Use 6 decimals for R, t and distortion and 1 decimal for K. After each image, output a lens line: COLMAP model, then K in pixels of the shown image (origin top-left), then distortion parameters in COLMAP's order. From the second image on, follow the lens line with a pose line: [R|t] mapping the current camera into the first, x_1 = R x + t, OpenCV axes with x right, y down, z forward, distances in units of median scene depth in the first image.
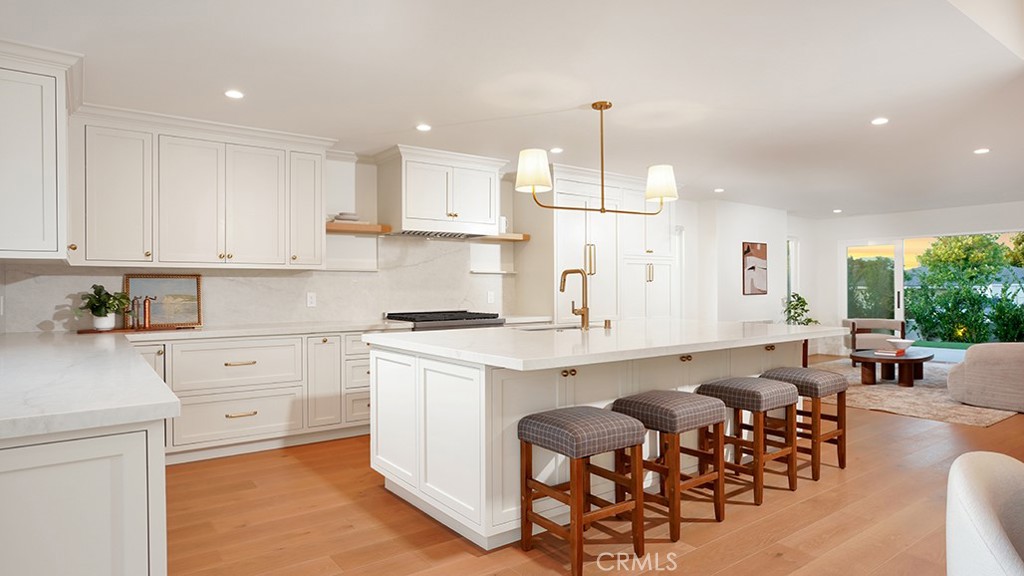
lens RADIAL K [[593.2, 0, 528.0], [0, 593.2, 280.0], [0, 0, 1]] dist [0.000261, 0.001093]
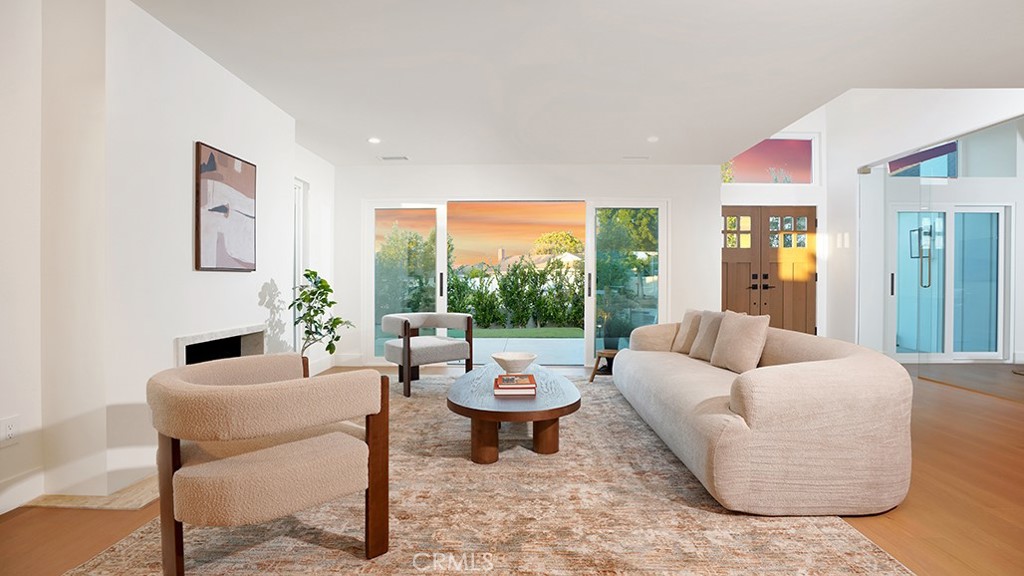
lens RADIAL K [[474.3, 0, 512.0], [0, 474.3, 288.0], [0, 0, 1]] dist [-0.040530, 0.000535]
pose [[0.630884, -0.003250, 0.775871, 0.249337], [-0.017539, 0.999676, 0.018448, 0.027771], [-0.775679, -0.025247, 0.630622, 0.623449]]
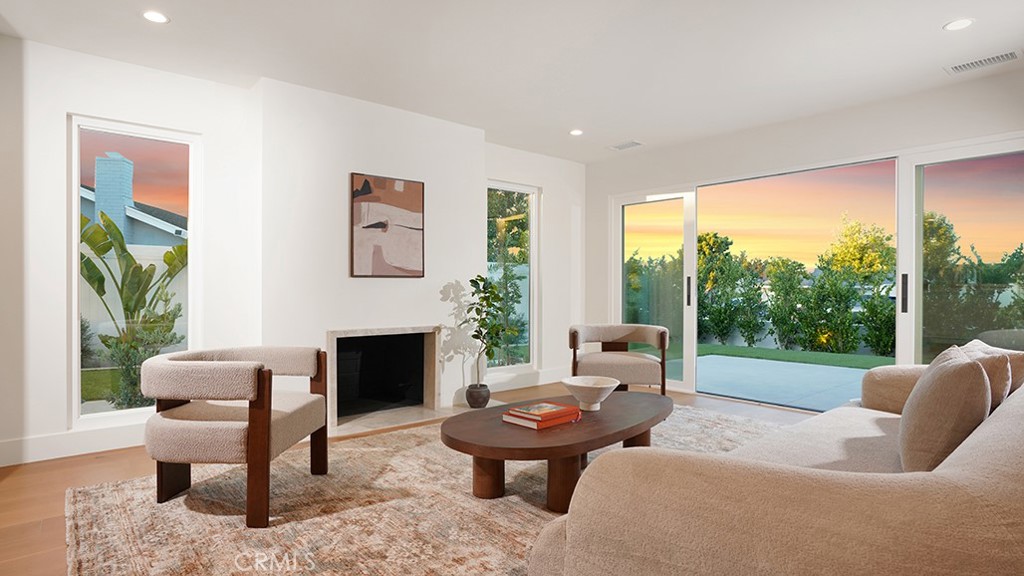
lens RADIAL K [[541.7, 0, 512.0], [0, 541.7, 288.0], [0, 0, 1]] dist [-0.026139, -0.000117]
pose [[0.999009, 0.005031, 0.044222, 0.477596], [-0.005565, 0.999913, 0.011975, 0.028162], [-0.044158, -0.012210, 0.998950, 0.529961]]
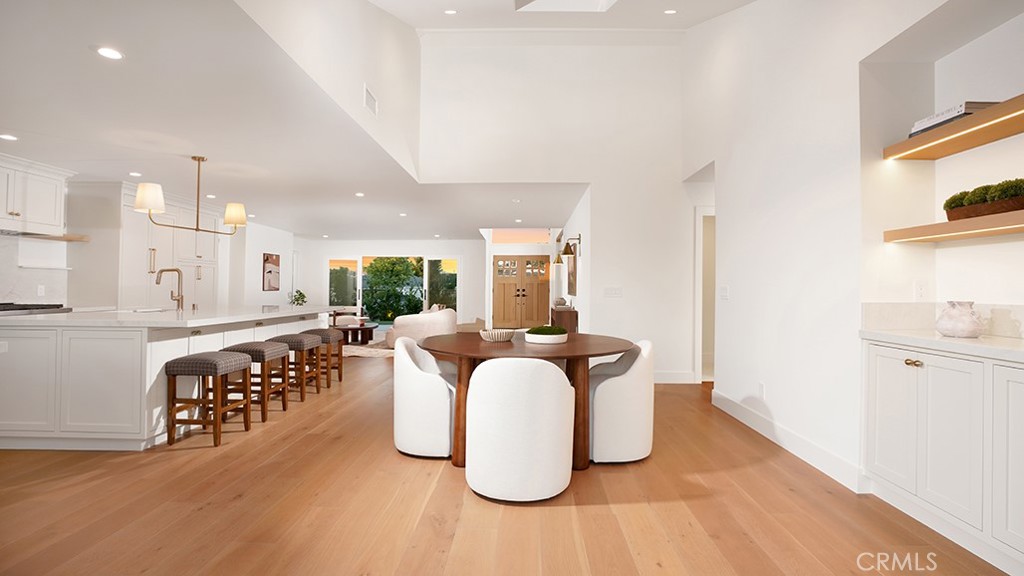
lens RADIAL K [[474.3, 0, 512.0], [0, 474.3, 288.0], [0, 0, 1]] dist [-0.040530, 0.000535]
pose [[0.632415, 0.008952, 0.774578, -0.121622], [-0.017665, 0.999840, 0.002867, 0.005026], [-0.774429, -0.015496, 0.632472, -0.152010]]
